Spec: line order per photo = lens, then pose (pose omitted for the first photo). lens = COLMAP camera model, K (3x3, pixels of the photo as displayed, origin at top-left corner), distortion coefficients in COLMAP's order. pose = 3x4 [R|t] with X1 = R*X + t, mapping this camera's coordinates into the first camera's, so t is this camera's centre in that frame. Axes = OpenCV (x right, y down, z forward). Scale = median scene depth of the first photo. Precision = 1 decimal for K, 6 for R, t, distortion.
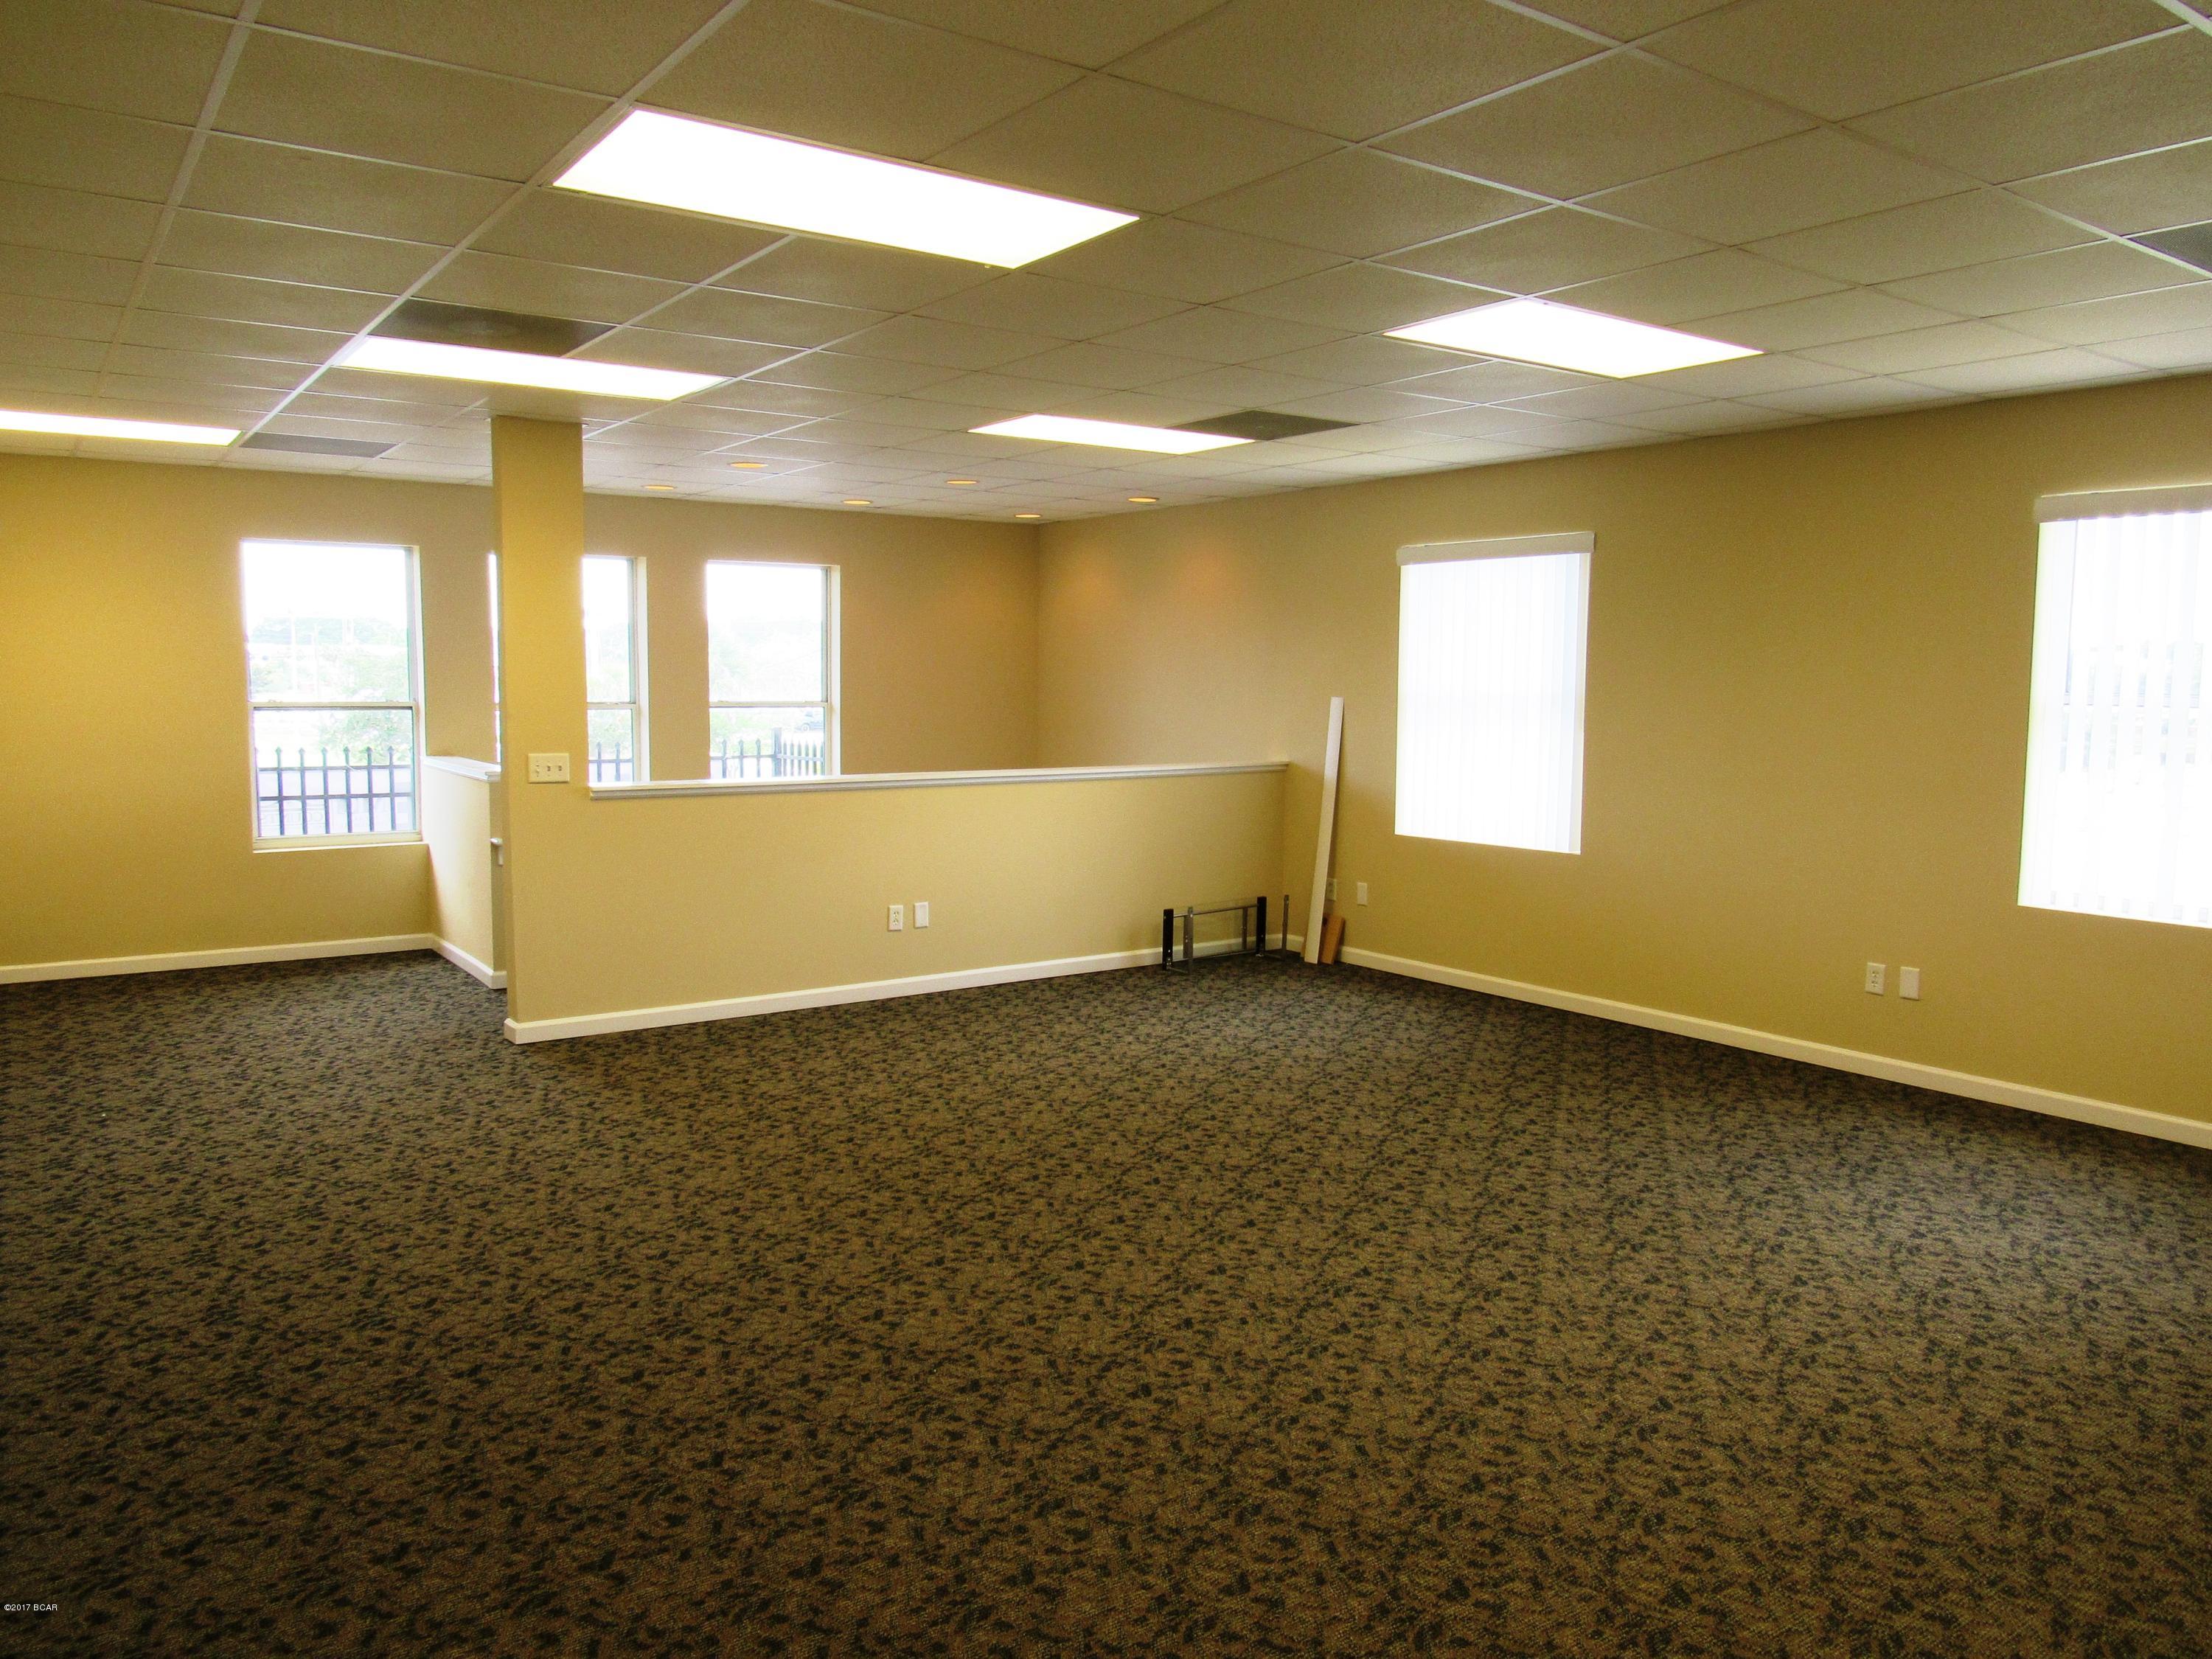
lens RADIAL K [[1569.6, 0, 1098.9], [0, 1569.6, 830.1], [0, 0, 1]] dist [0.003728, -0.001796]
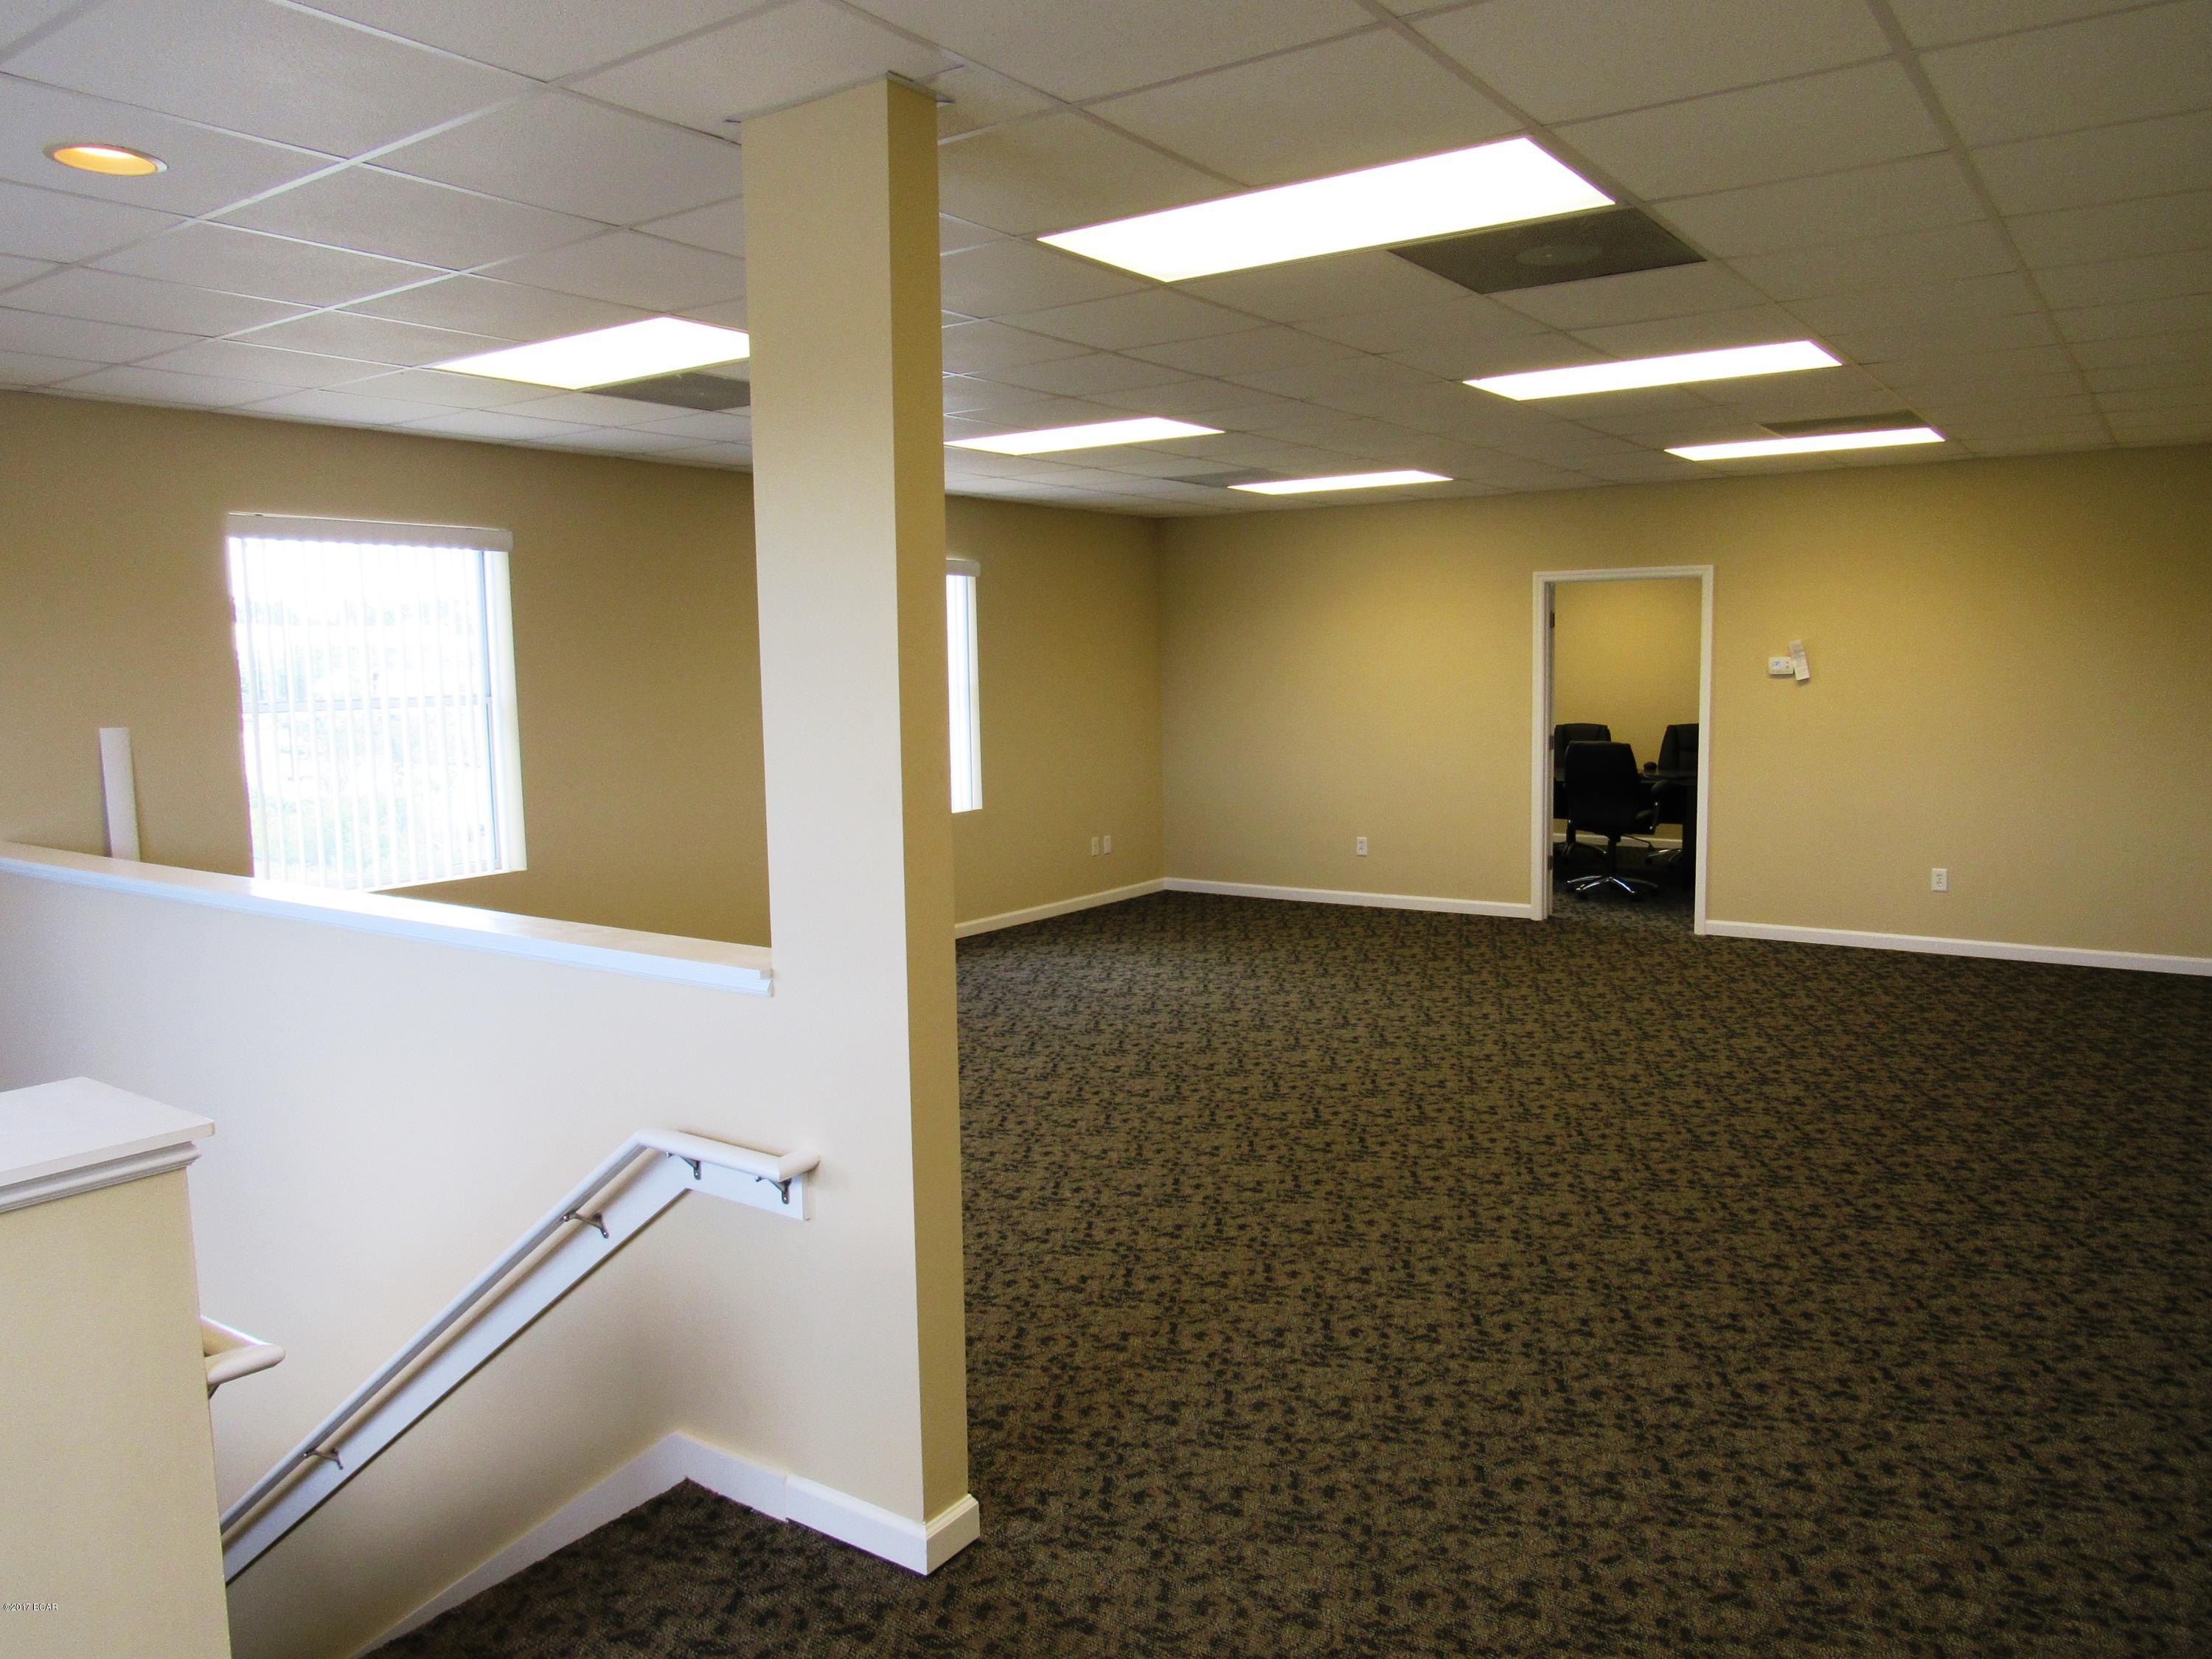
lens RADIAL K [[1569.6, 0, 1098.2], [0, 1569.6, 830.2], [0, 0, 1]] dist [0.003728, -0.001796]
pose [[-0.338604, -0.095879, 0.936031, -0.953162], [0.100055, 0.985486, 0.137138, -0.141551], [-0.935594, 0.140090, -0.324096, 1.329959]]
